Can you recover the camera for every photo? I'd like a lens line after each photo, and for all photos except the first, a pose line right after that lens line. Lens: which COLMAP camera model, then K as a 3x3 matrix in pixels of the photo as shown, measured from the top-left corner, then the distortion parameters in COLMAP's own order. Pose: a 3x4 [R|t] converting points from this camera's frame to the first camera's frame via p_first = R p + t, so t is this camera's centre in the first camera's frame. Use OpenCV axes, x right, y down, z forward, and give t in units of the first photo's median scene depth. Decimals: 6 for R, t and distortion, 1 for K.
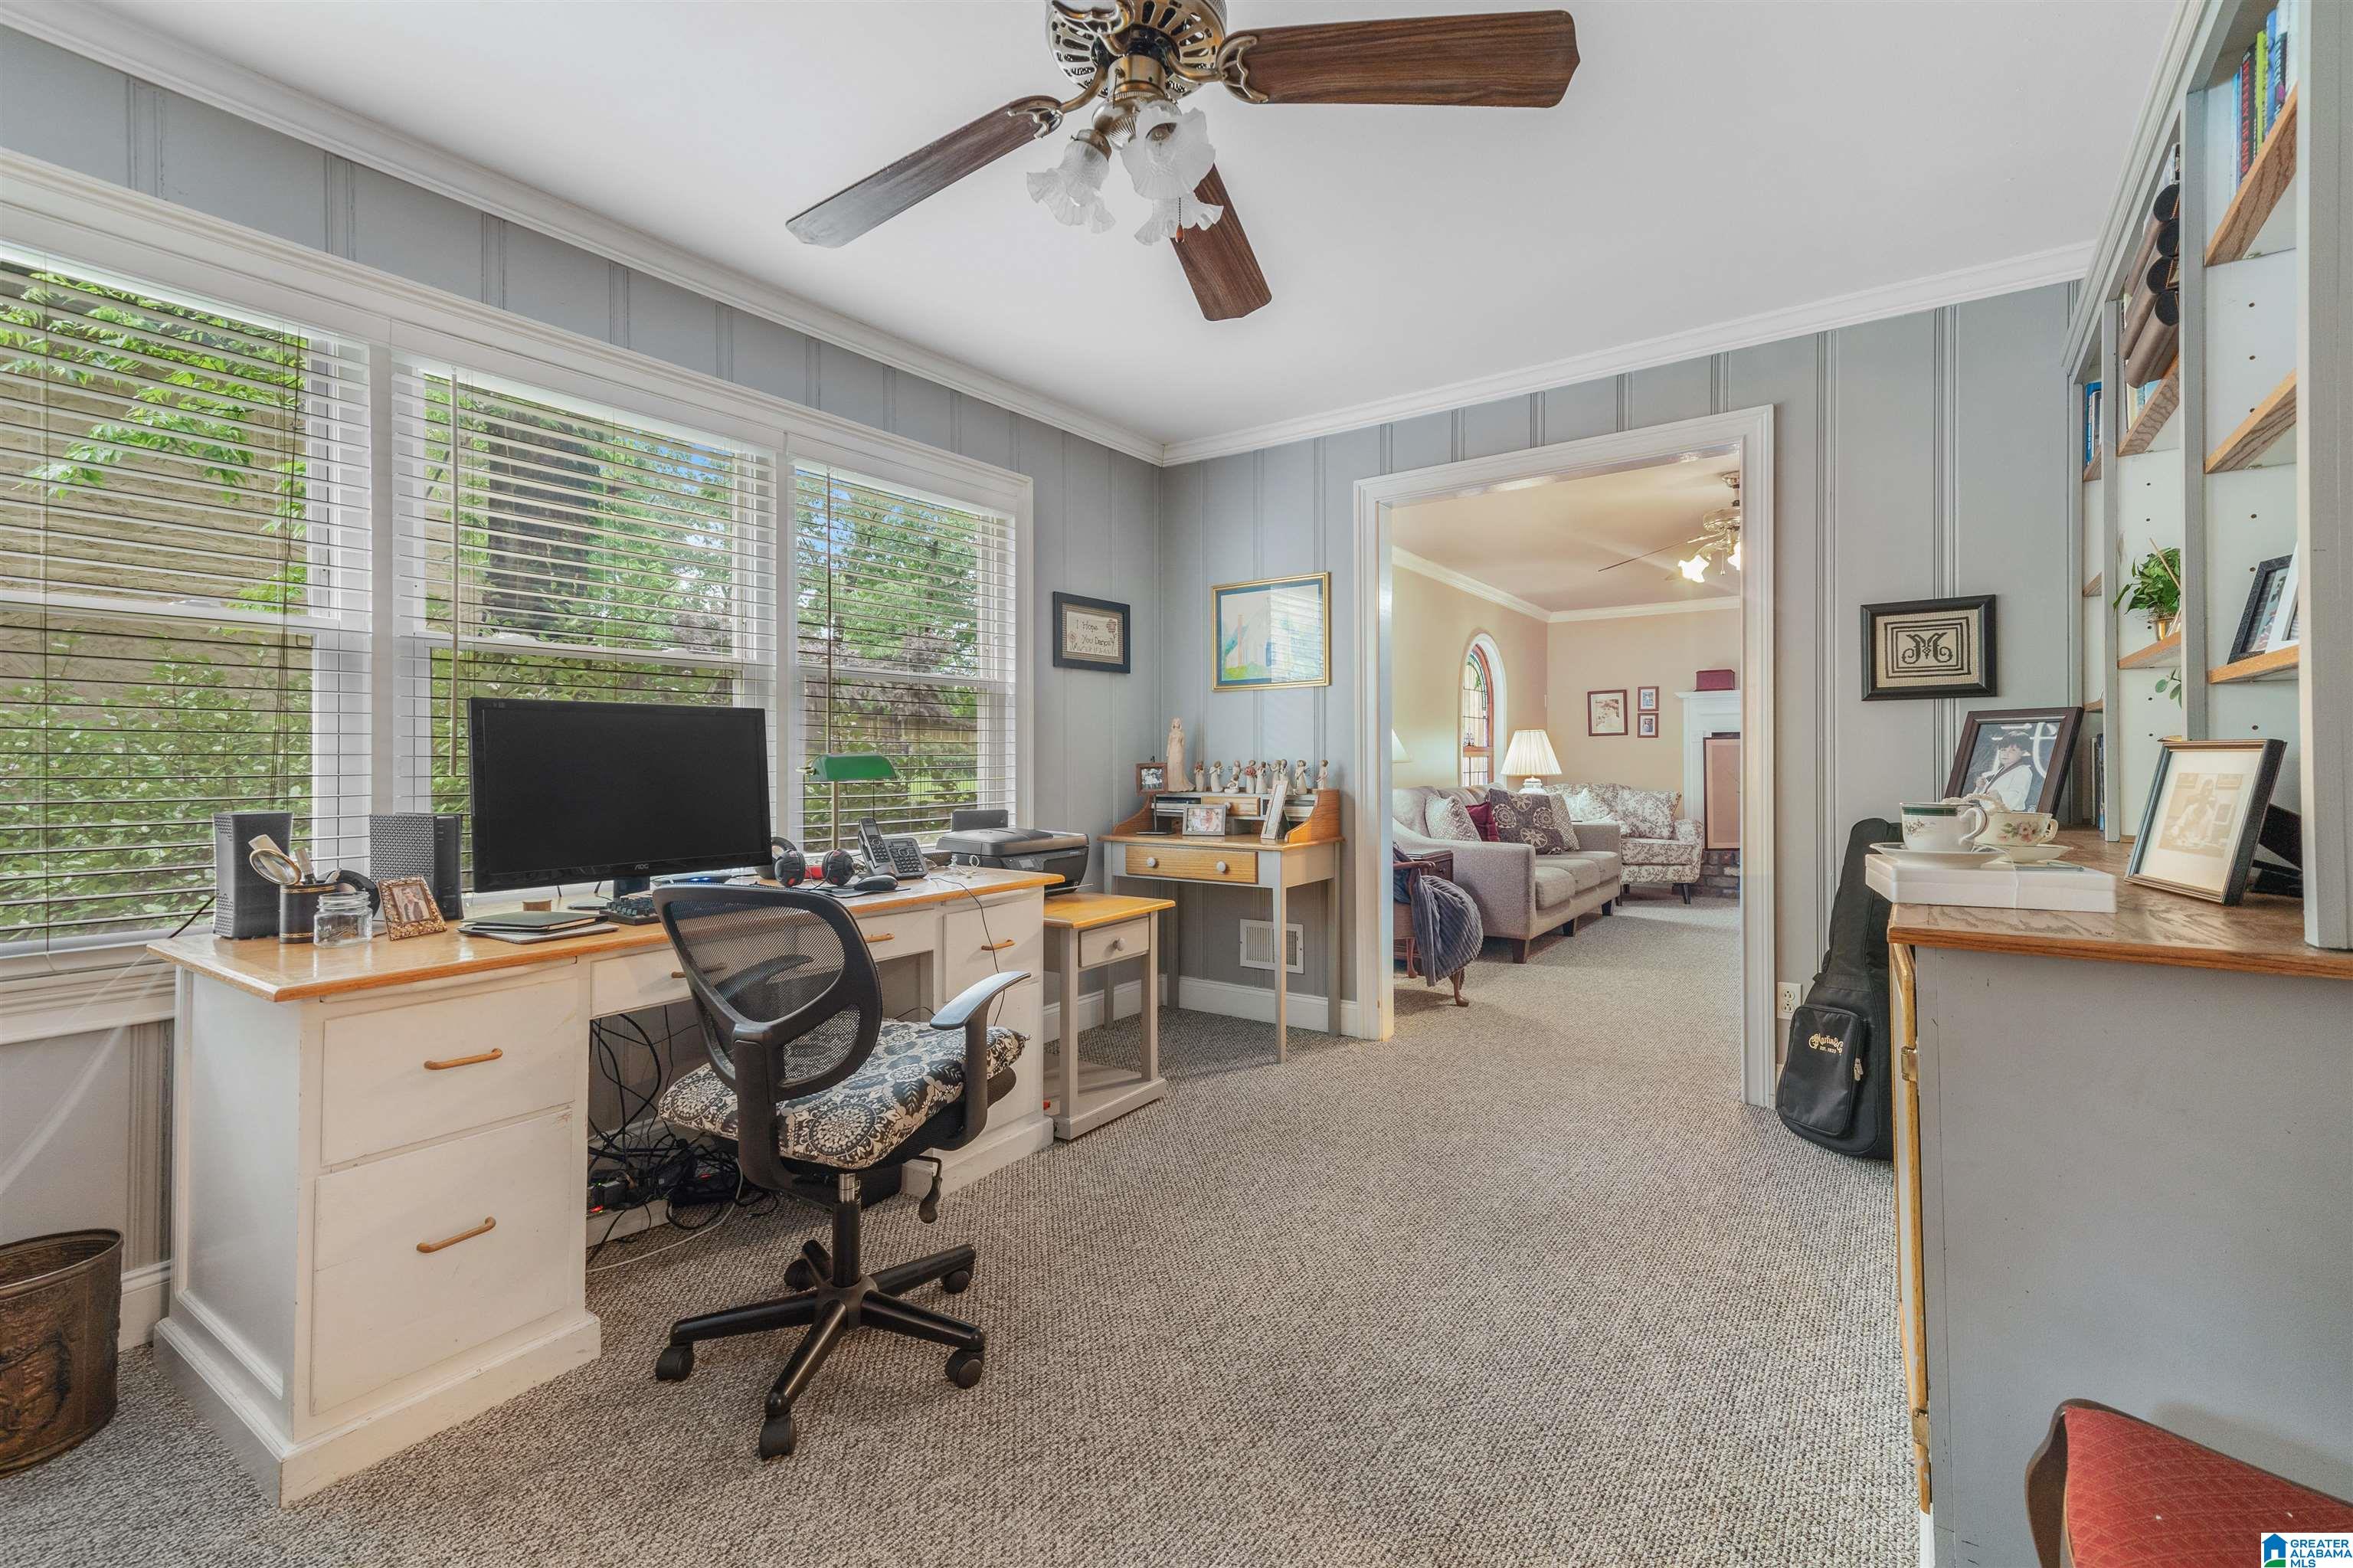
lens RADIAL K [[1060.0, 0, 1160.9], [0, 1060.0, 763.1], [0, 0, 1]] dist [0.001387, 0.000043]
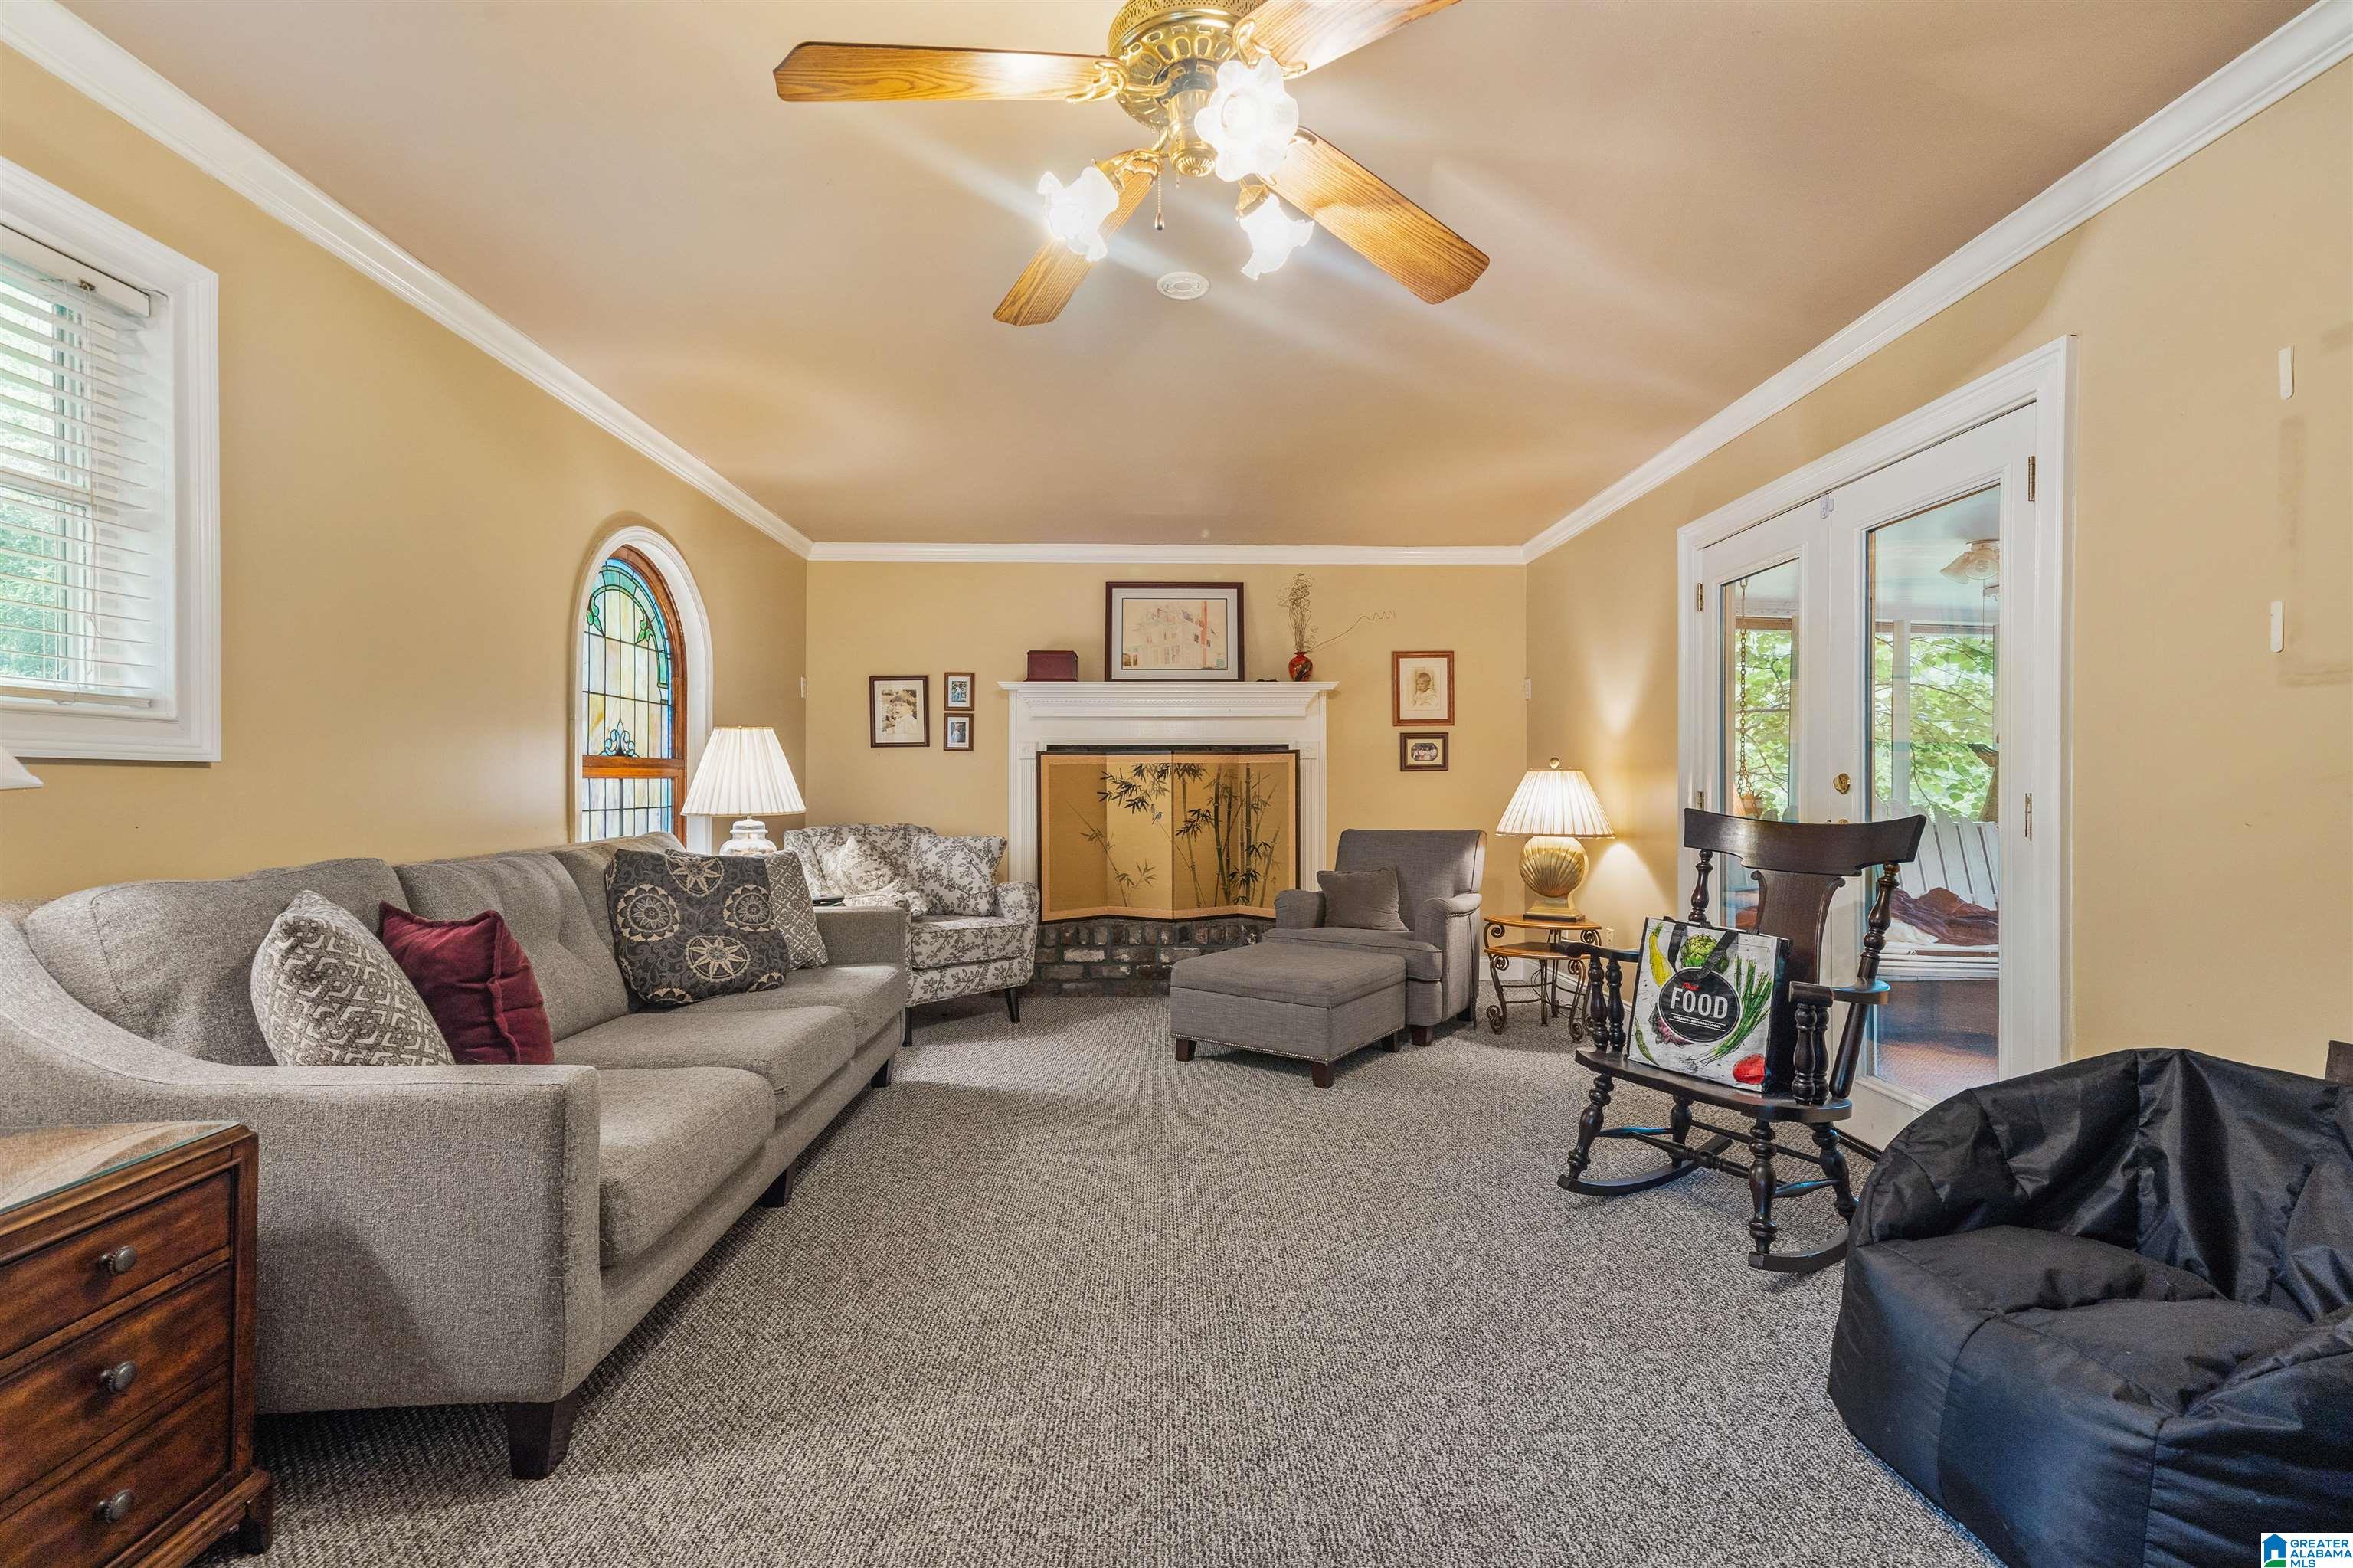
lens RADIAL K [[1060.0, 0, 1173.6], [0, 1060.0, 784.4], [0, 0, 1]] dist [0.001387, 0.000043]
pose [[0.811559, 0.005154, 0.584248, 0.213095], [-0.003888, 0.999987, -0.003419, -0.002346], [-0.584258, 0.000503, 0.811568, 0.451716]]
